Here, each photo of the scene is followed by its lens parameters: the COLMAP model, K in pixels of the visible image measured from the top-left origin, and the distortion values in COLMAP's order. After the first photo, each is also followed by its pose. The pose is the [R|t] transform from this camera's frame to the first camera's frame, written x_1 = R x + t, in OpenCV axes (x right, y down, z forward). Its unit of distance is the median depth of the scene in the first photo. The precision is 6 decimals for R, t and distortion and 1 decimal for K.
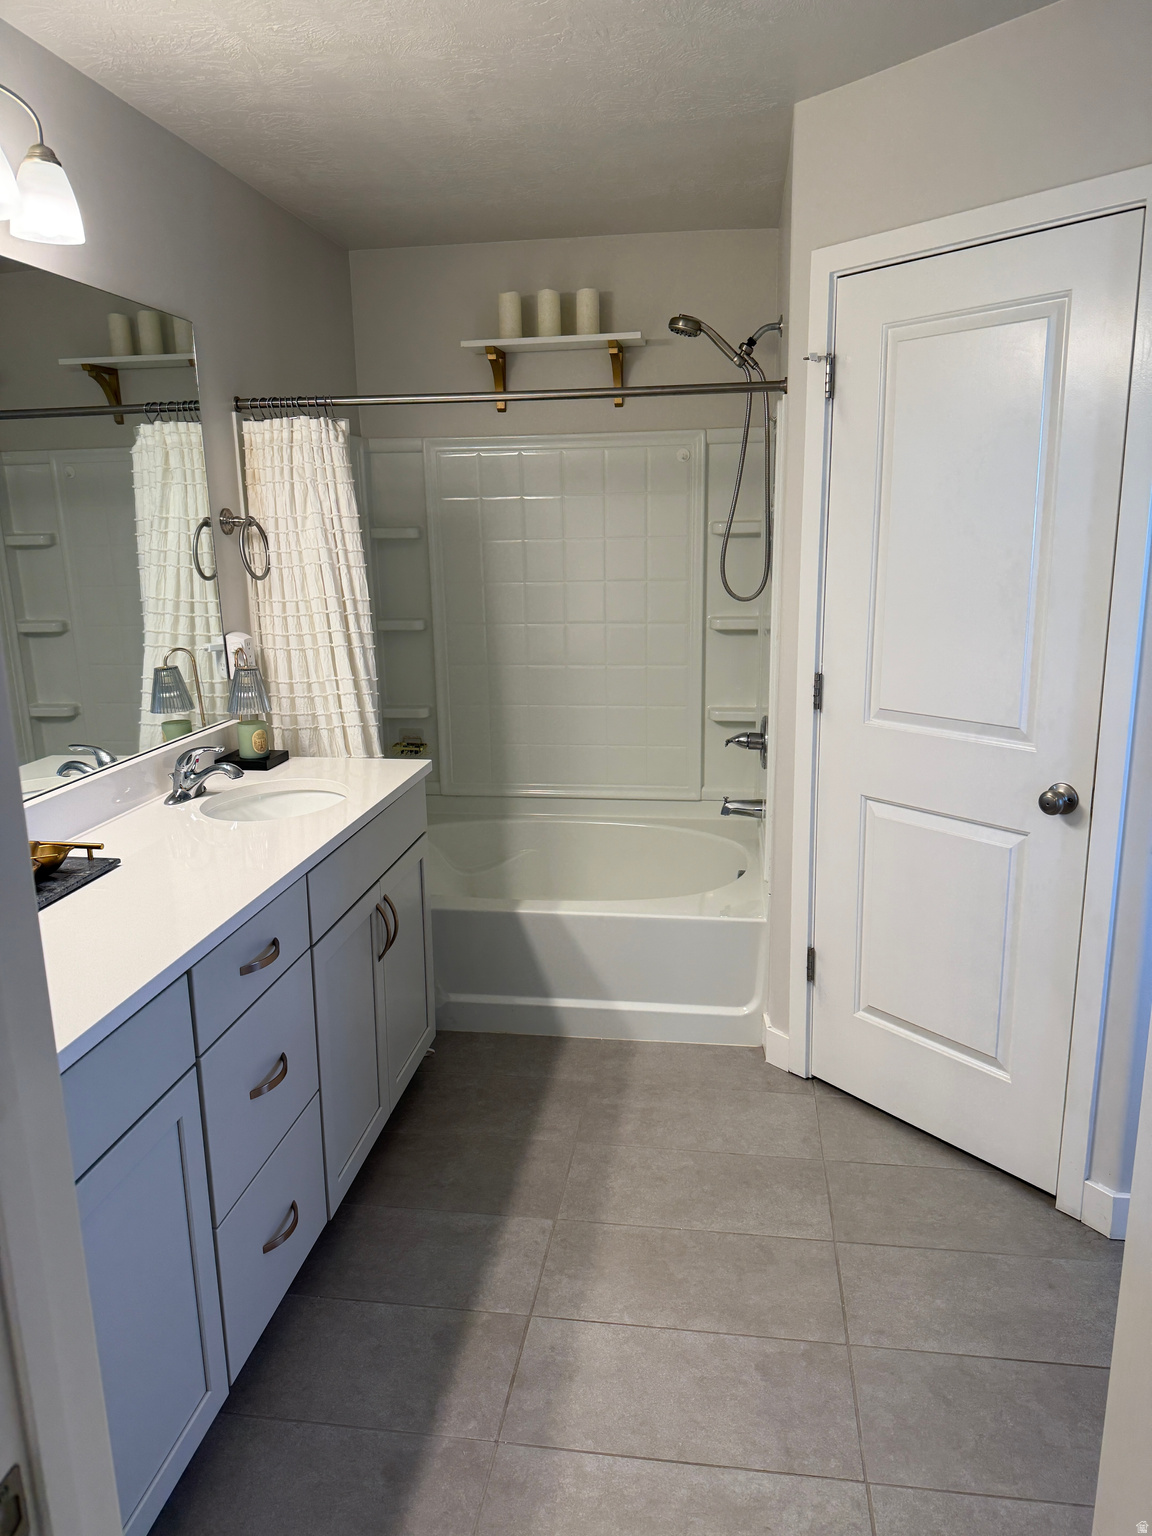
lens RADIAL K [[1086.3, 0, 575.7], [0, 1086.3, 769.9], [0, 0, 1]] dist [0.010519, -0.001524]
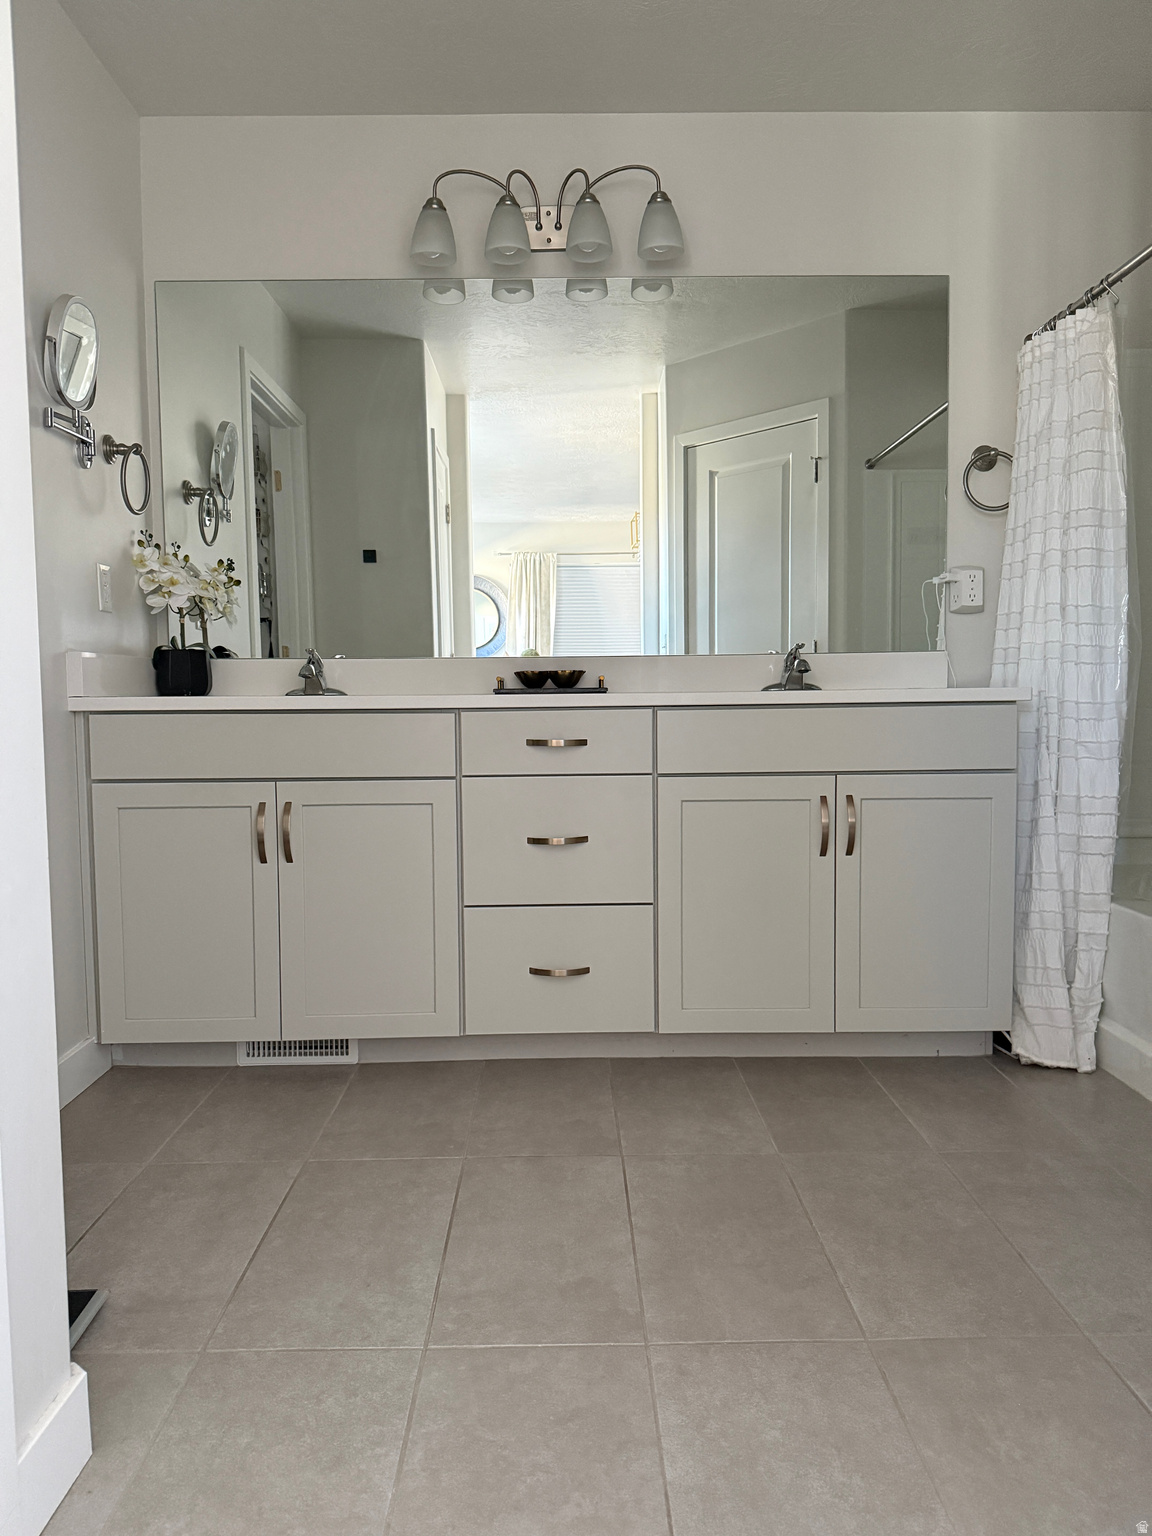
lens RADIAL K [[1086.3, 0, 578.3], [0, 1086.3, 768.9], [0, 0, 1]] dist [0.010519, -0.001524]
pose [[0.160420, 0.083041, -0.983549, 1.071176], [-0.210177, 0.976476, 0.048164, 0.146986], [0.964412, 0.198993, 0.174100, 0.870617]]
